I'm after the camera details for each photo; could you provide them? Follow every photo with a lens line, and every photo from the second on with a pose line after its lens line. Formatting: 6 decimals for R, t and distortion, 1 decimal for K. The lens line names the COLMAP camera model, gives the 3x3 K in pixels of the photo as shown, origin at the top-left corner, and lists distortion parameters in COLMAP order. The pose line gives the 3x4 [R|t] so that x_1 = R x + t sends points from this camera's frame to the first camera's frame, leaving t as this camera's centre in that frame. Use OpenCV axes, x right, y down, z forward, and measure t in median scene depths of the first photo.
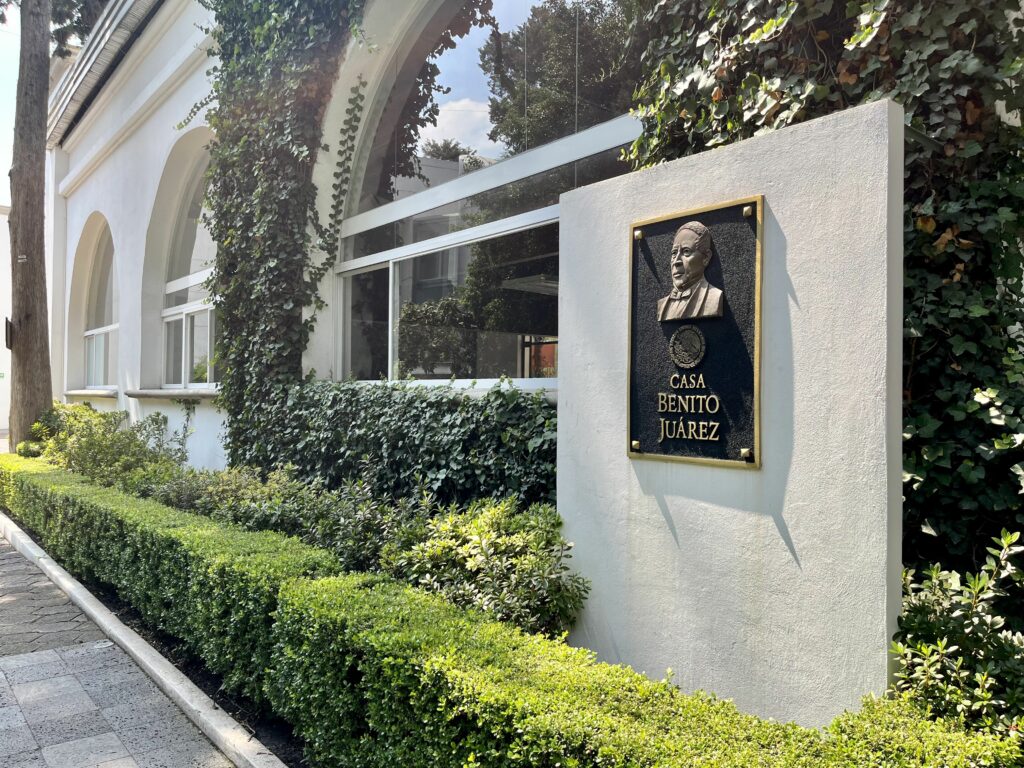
lens RADIAL K [[781.6, 0, 512.7], [0, 781.6, 384.9], [0, 0, 1]] dist [-0.006396, -0.001813]
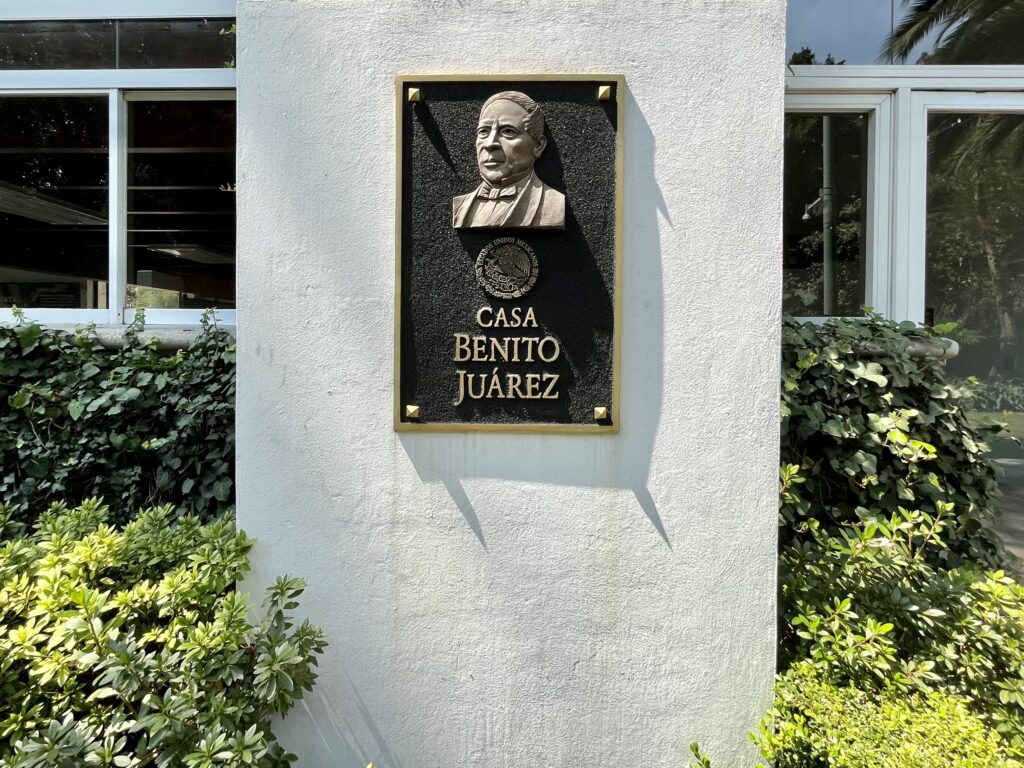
lens RADIAL K [[564.3, 0, 510.0], [0, 564.3, 343.1], [0, 0, 1]] dist [0.001137, -0.001173]
pose [[0.650563, -0.014383, 0.759316, -0.164230], [-0.012883, 0.999468, 0.029970, 0.003385], [-0.759343, -0.029280, 0.650032, 0.669055]]
